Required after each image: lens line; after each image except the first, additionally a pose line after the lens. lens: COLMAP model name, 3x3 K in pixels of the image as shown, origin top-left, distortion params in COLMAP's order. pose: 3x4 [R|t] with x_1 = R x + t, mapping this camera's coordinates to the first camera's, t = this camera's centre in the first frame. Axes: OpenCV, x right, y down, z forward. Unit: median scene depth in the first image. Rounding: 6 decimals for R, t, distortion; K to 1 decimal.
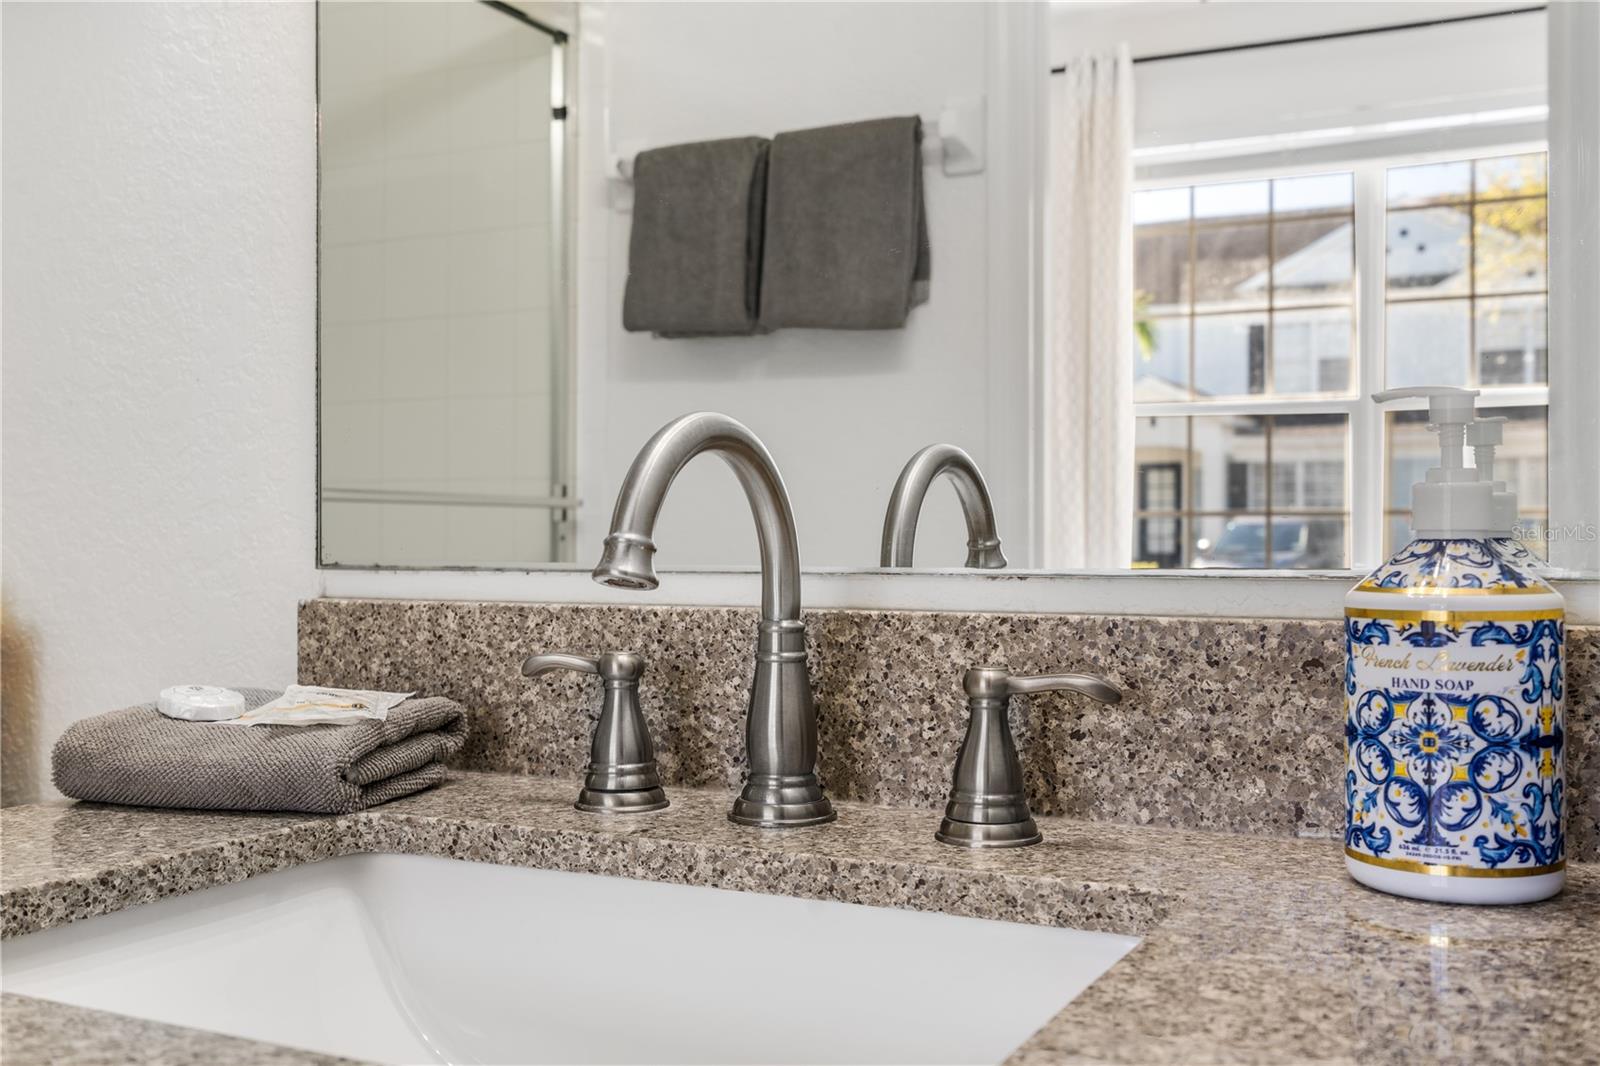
lens RADIAL K [[1611.7, 0, 800.7], [0, 1611.7, 534.0], [0, 0, 1]] dist [-0.010296, 0.000000]
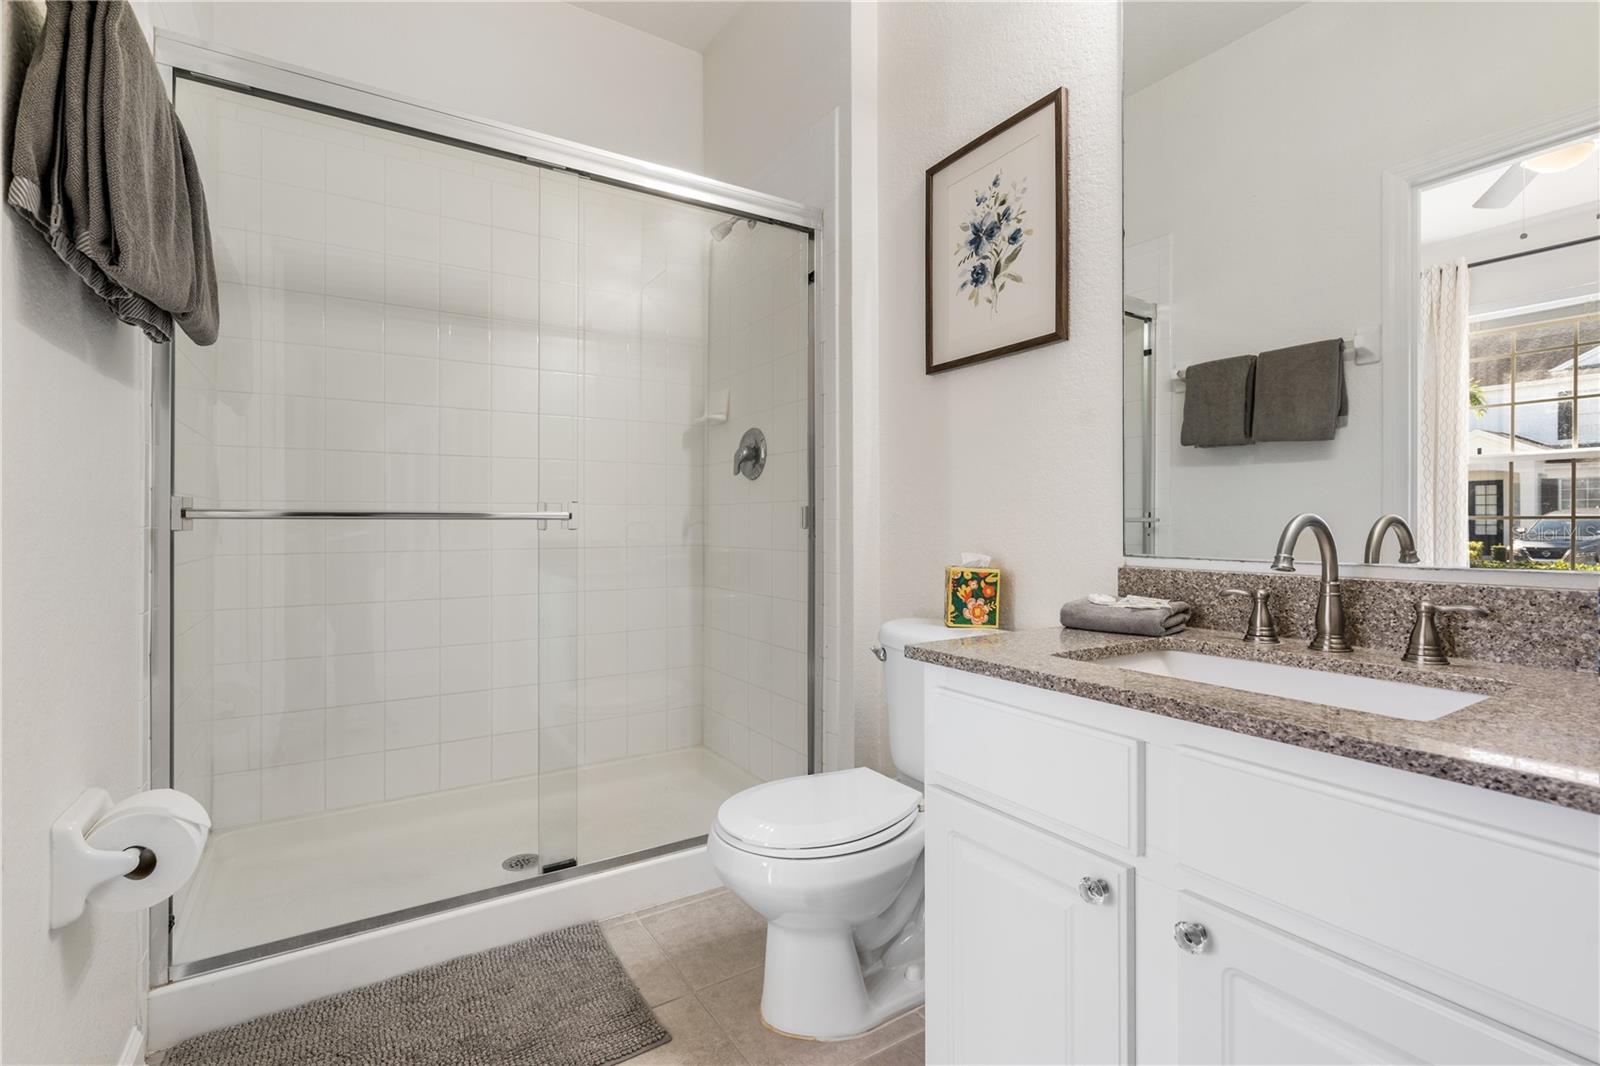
lens RADIAL K [[736.8, 0, 800.6], [0, 736.8, 524.5], [0, 0, 1]] dist [0.000766, -0.000504]
pose [[0.863539, 0.000335, -0.504282, -0.139850], [0.000412, 0.999999, 0.001370, -0.043652], [0.504282, -0.001391, 0.863538, -0.530157]]
